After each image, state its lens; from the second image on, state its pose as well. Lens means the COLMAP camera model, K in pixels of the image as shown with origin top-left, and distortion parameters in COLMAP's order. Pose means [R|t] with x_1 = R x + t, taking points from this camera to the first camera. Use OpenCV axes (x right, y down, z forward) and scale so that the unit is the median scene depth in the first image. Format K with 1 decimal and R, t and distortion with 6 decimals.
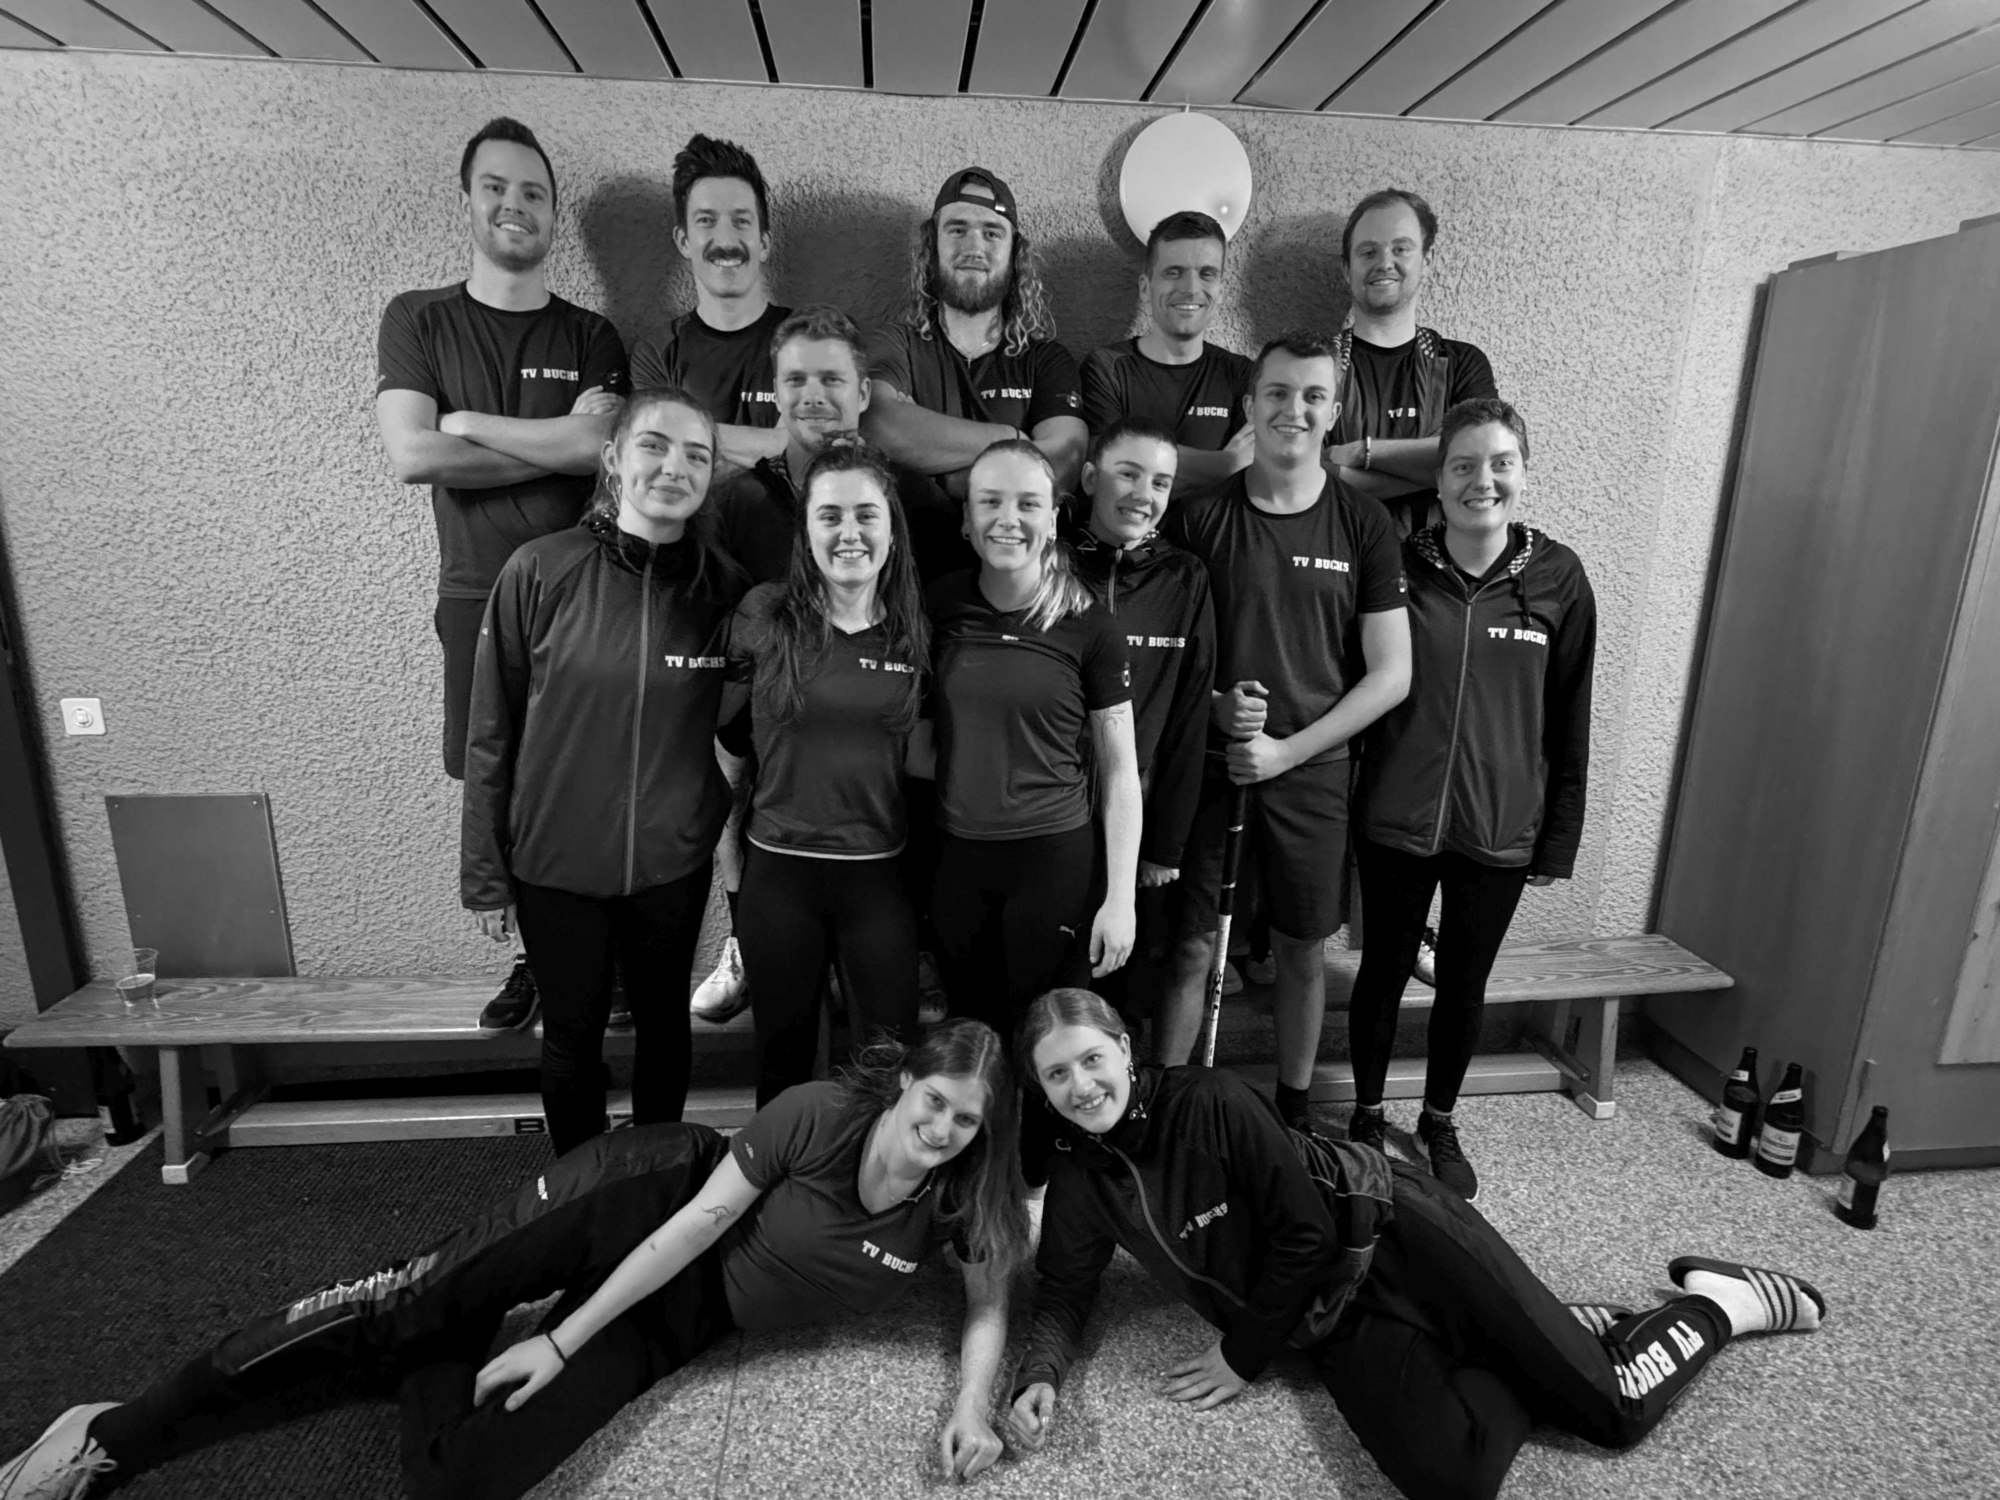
lens RADIAL K [[1049.9, 0, 996.3], [0, 1049.9, 740.3], [0, 0, 1]] dist [0.015076, -0.001396]
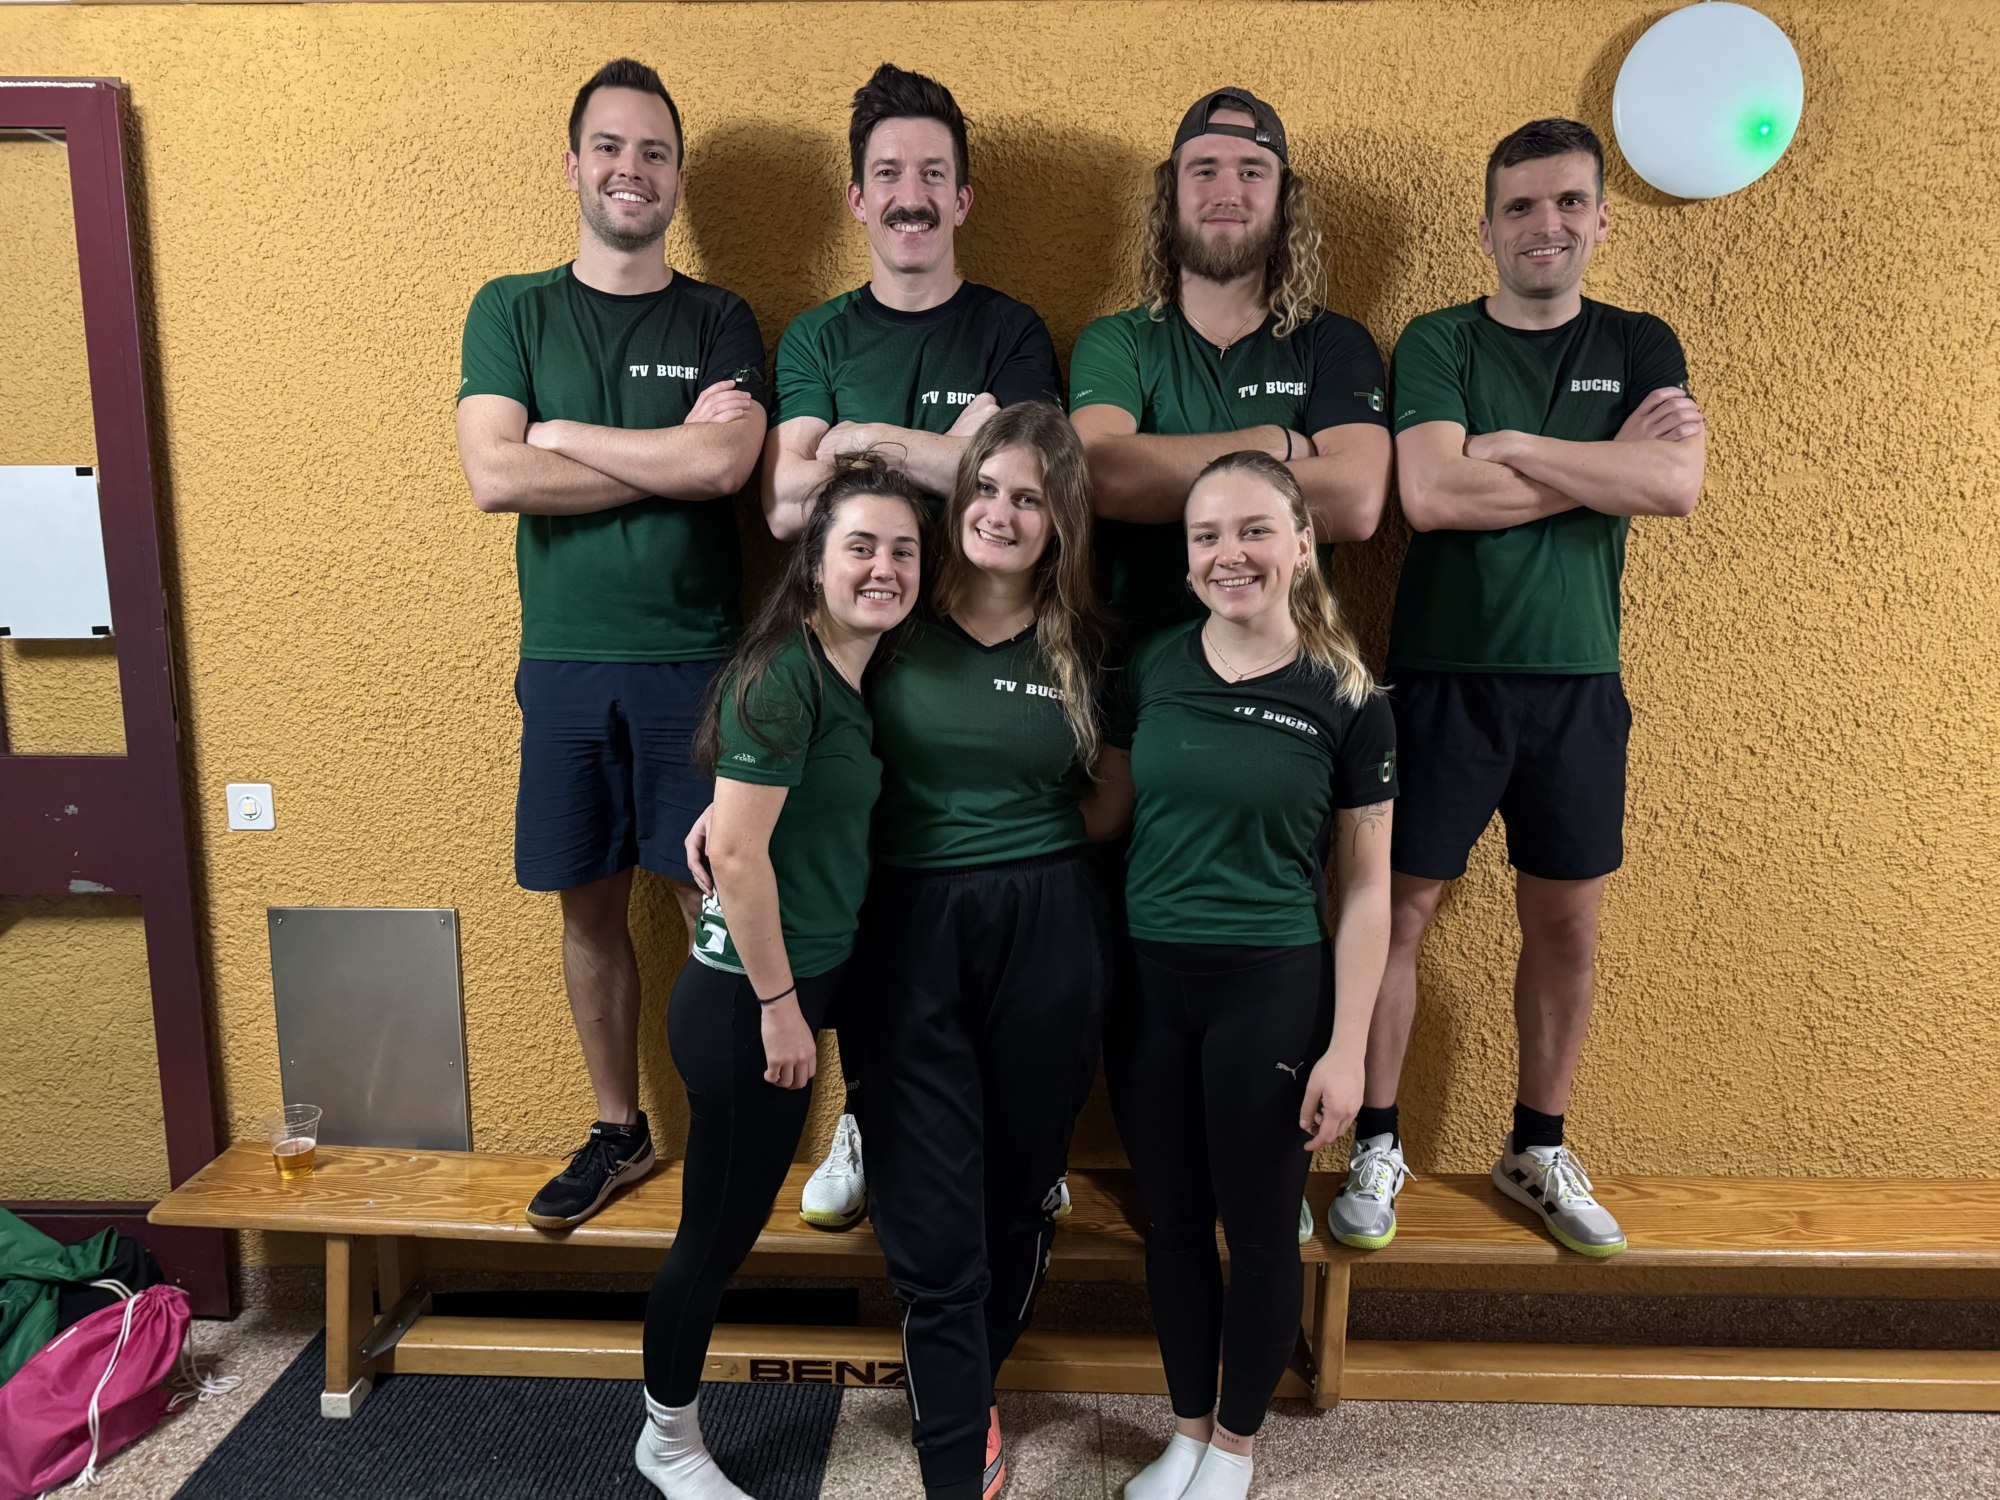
lens RADIAL K [[1425.2, 0, 1001.4], [0, 1425.2, 761.2], [0, 0, 1]] dist [0.057141, -0.056606]
pose [[0.992511, 0.015173, -0.121208, -0.170816], [-0.022927, 0.997761, -0.062835, -0.001248], [0.119983, 0.065143, 0.990636, -0.008116]]
